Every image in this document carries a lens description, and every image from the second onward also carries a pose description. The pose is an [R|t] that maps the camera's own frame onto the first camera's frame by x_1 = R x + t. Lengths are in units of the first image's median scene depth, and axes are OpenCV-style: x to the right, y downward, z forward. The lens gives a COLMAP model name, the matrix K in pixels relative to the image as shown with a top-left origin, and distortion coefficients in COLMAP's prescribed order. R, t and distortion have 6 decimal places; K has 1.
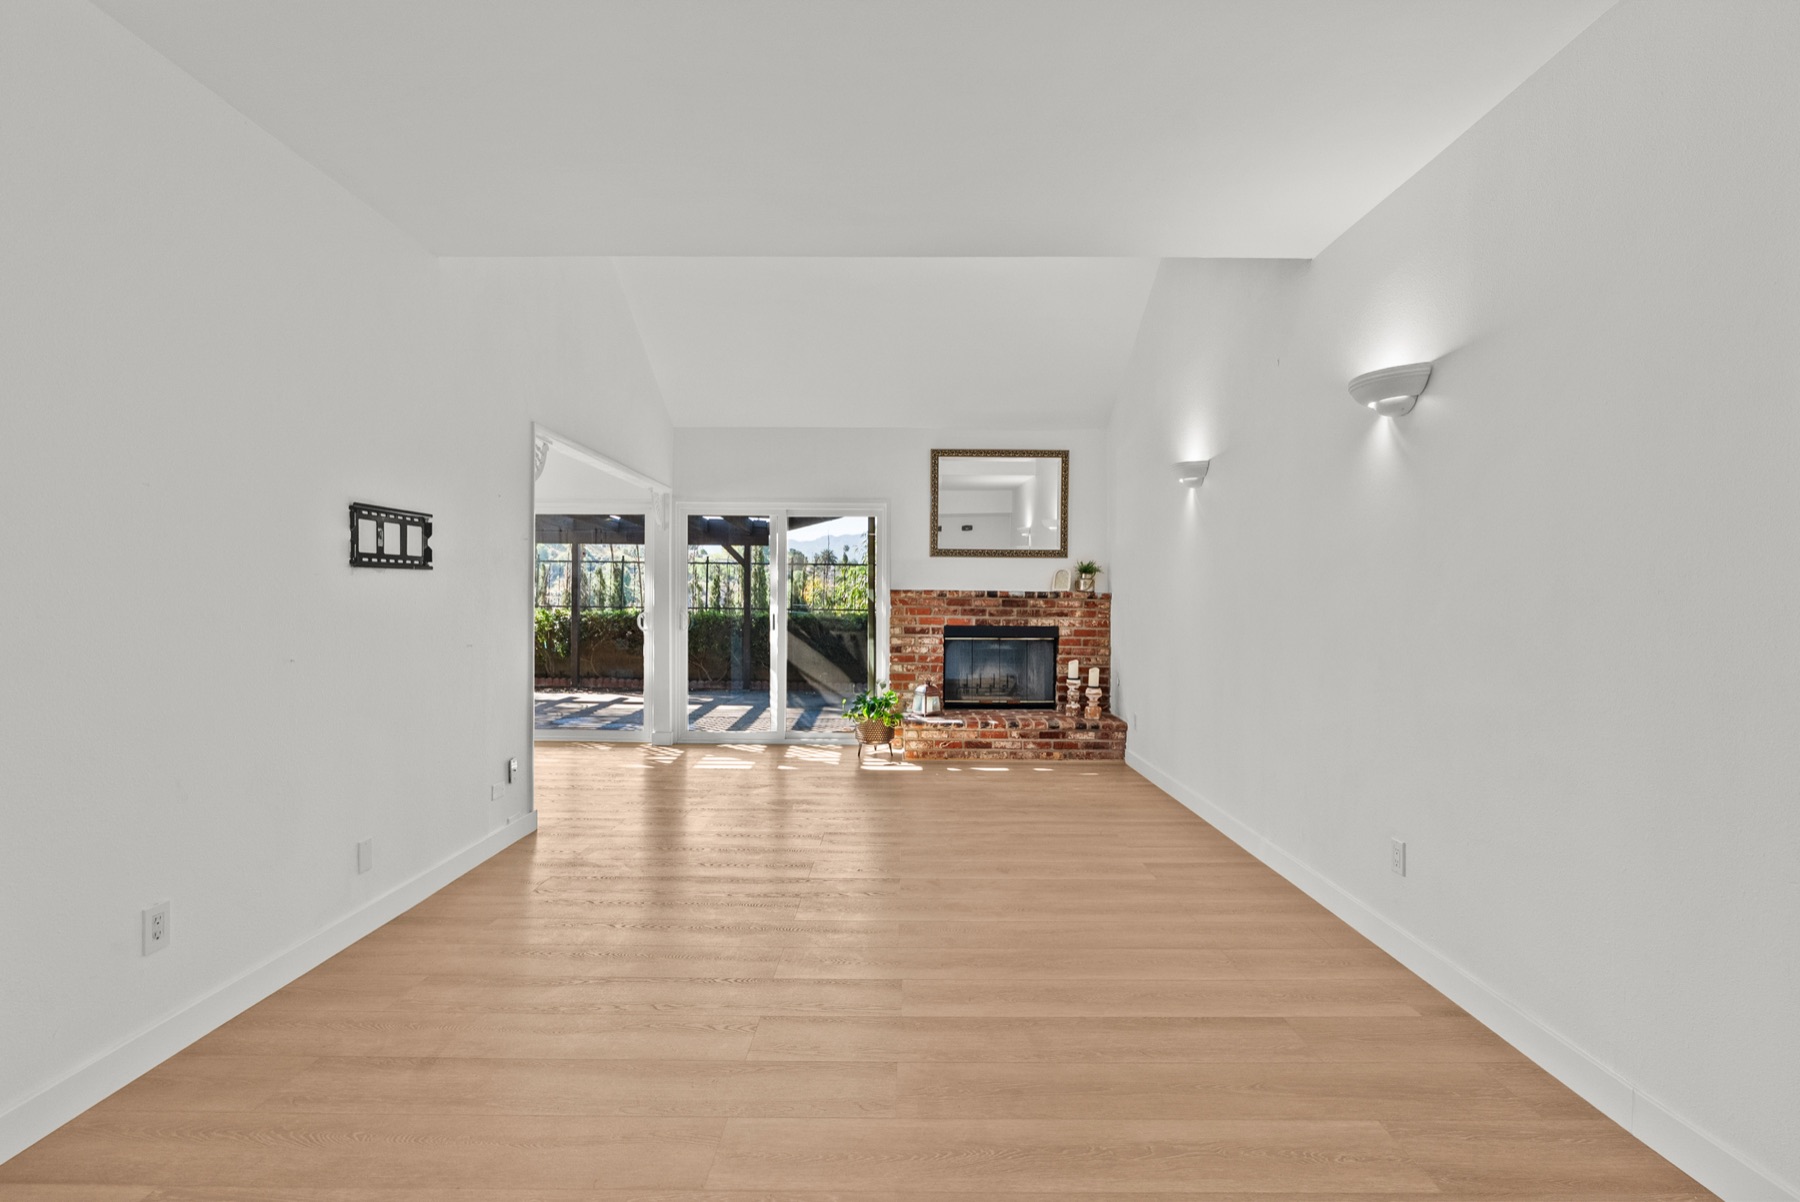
lens RADIAL K [[820.7, 0, 900.0], [0, 820.7, 601.0], [0, 0, 1]] dist [0.000575, 0.000000]
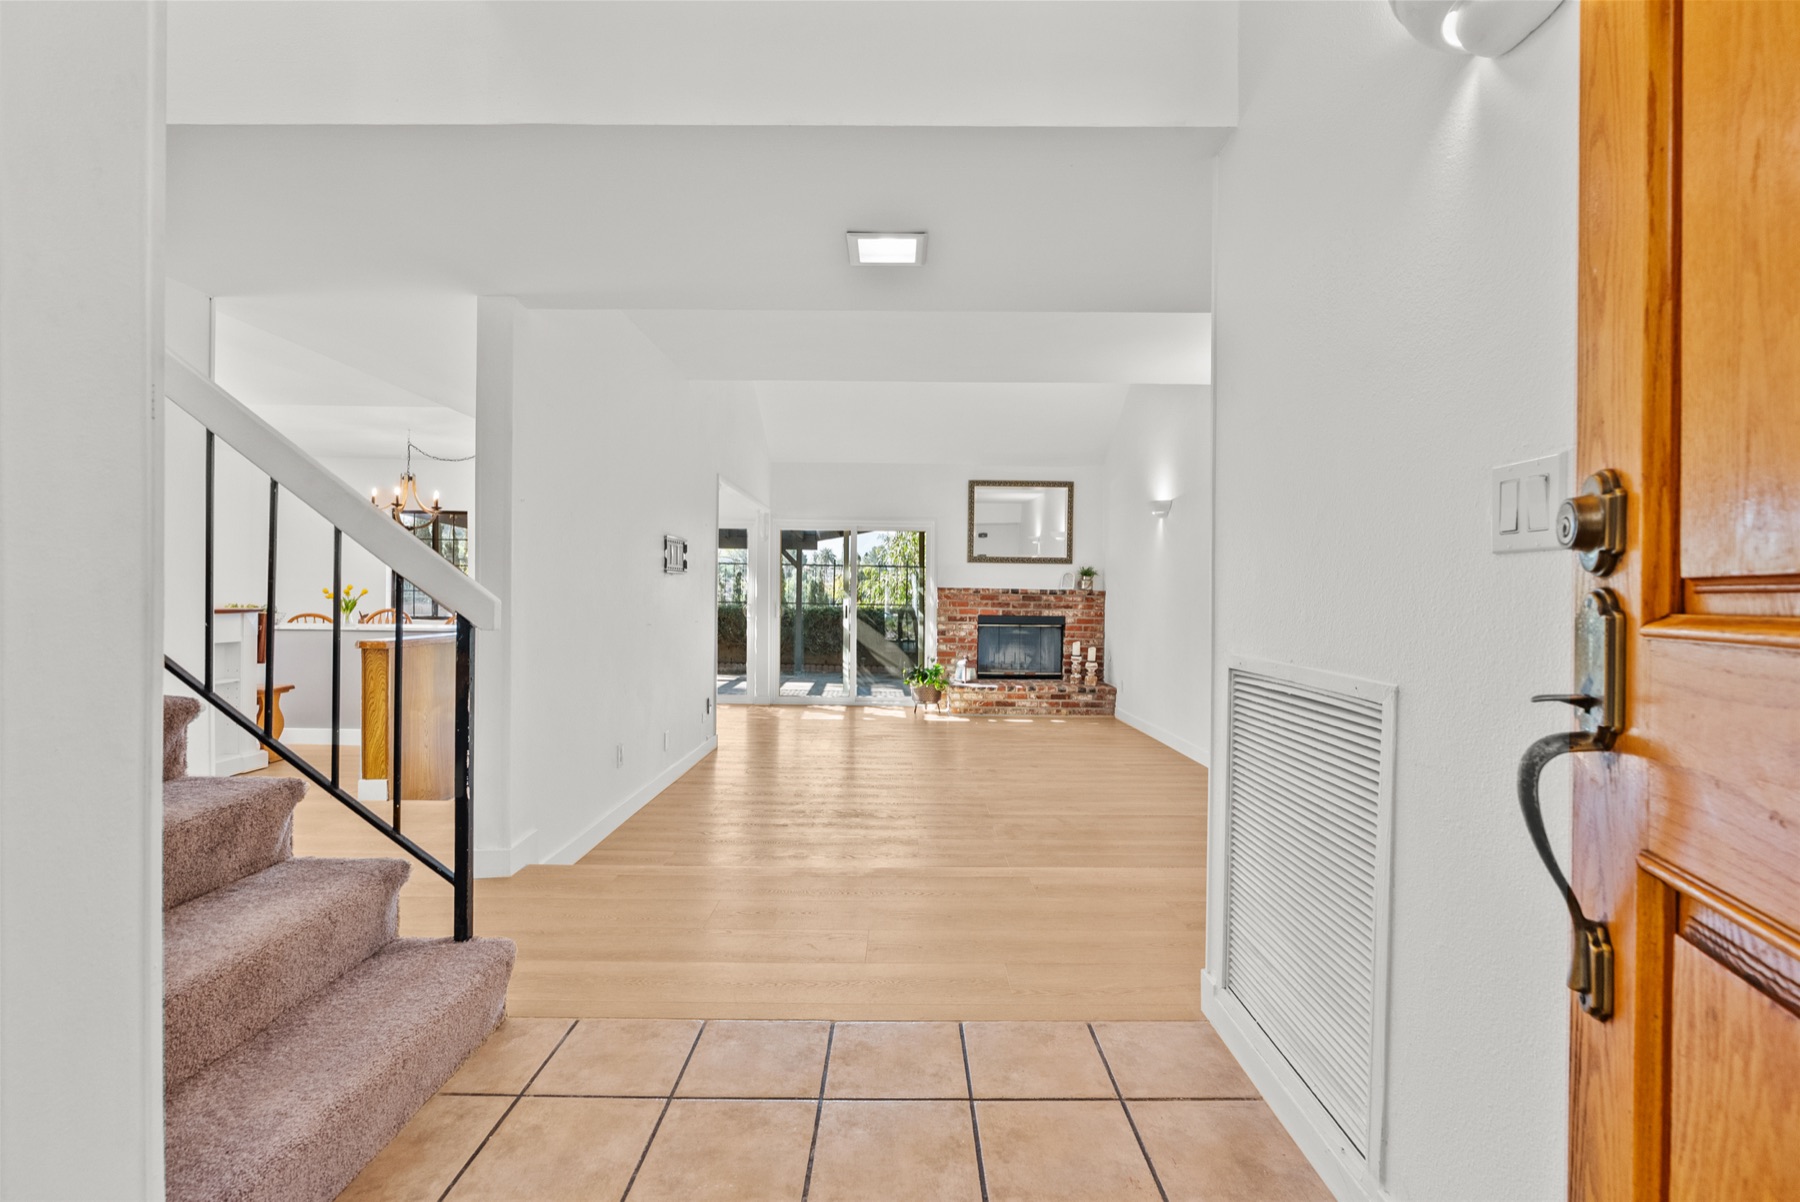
lens RADIAL K [[841.7, 0, 900.0], [0, 841.7, 601.0], [0, 0, 1]] dist [-0.000481, -0.000005]
pose [[0.999928, 0.005458, 0.010662, -0.086446], [-0.005476, 0.999984, 0.001631, 0.005983], [-0.010653, -0.001690, 0.999942, -0.347369]]
